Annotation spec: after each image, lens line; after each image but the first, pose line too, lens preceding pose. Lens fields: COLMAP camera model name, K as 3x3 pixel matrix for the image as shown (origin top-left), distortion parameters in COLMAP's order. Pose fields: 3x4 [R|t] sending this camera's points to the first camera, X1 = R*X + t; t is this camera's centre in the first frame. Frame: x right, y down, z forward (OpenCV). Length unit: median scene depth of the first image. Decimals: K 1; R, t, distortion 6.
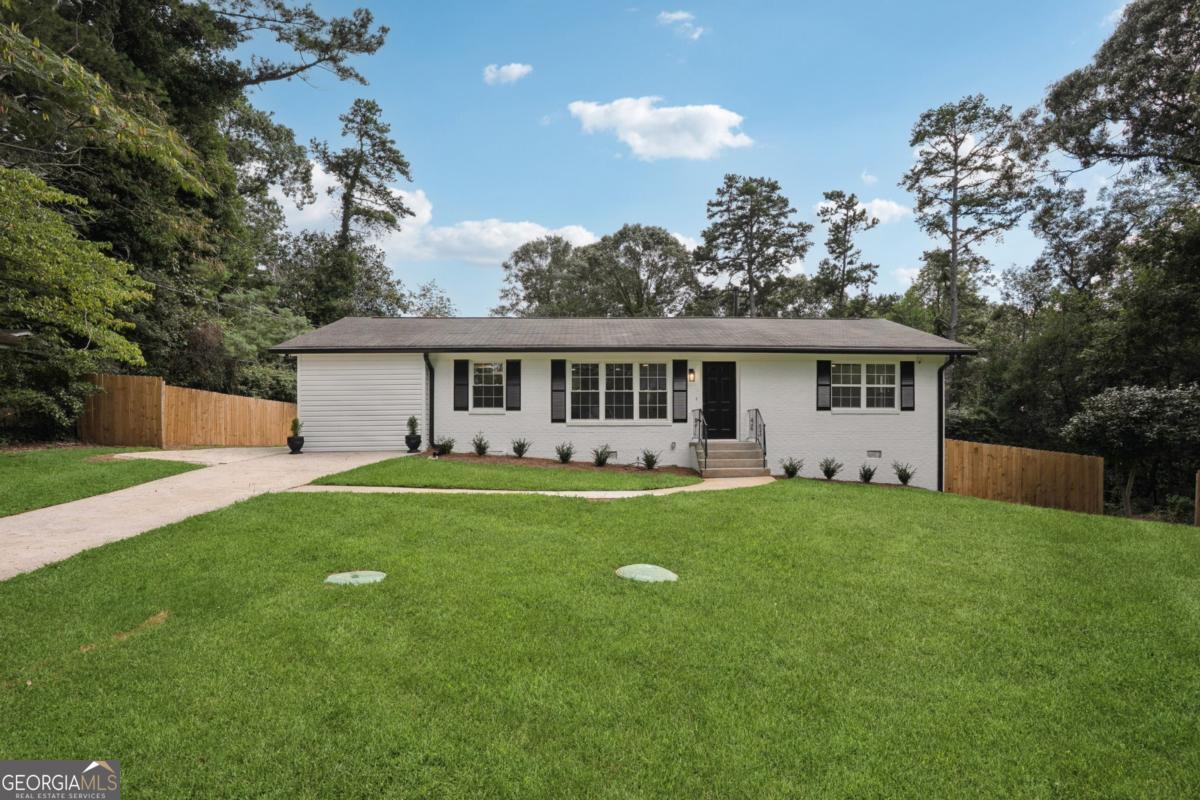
lens RADIAL K [[613.6, 0, 603.7], [0, 613.6, 425.0], [0, 0, 1]] dist [-0.057718, 0.000985]
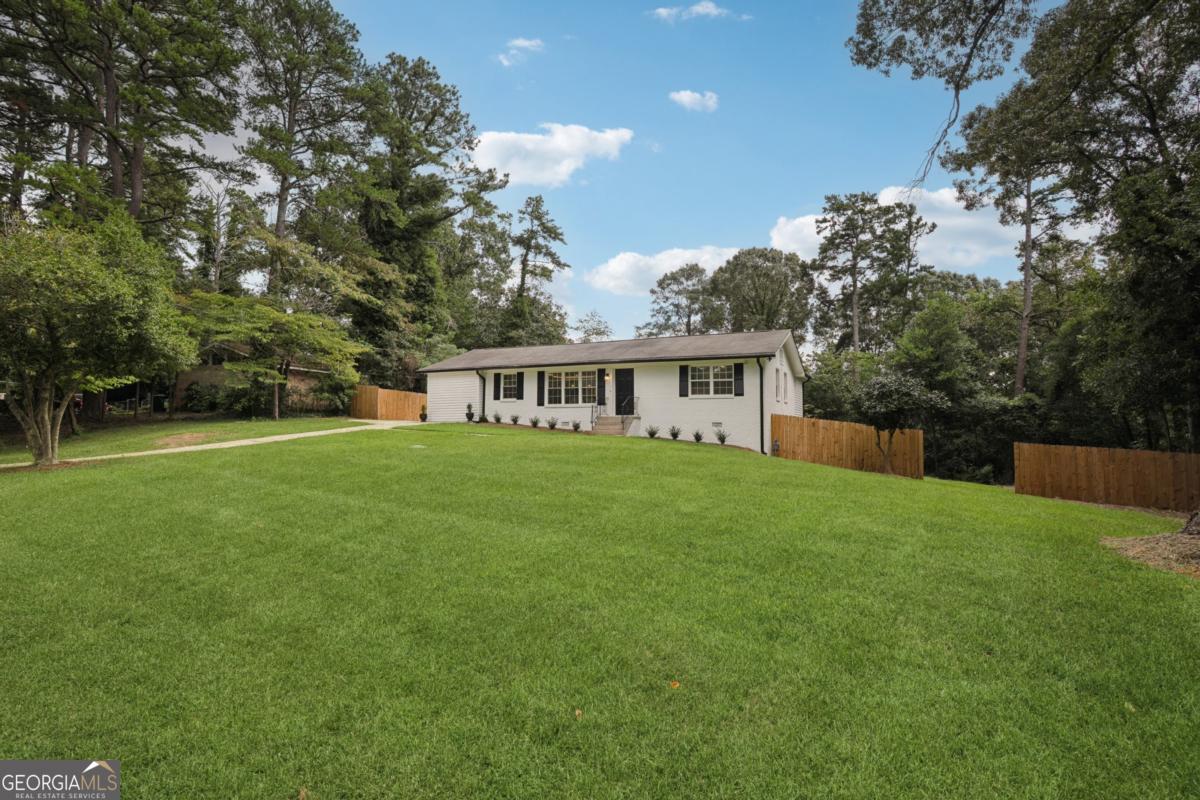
lens RADIAL K [[606.1, 0, 604.6], [0, 606.1, 423.1], [0, 0, 1]] dist [-0.079009, 0.000211]
pose [[0.884908, 0.004040, -0.465749, 0.900001], [-0.002600, 0.999990, 0.003735, 0.038298], [0.465759, -0.002094, 0.884909, -0.477648]]
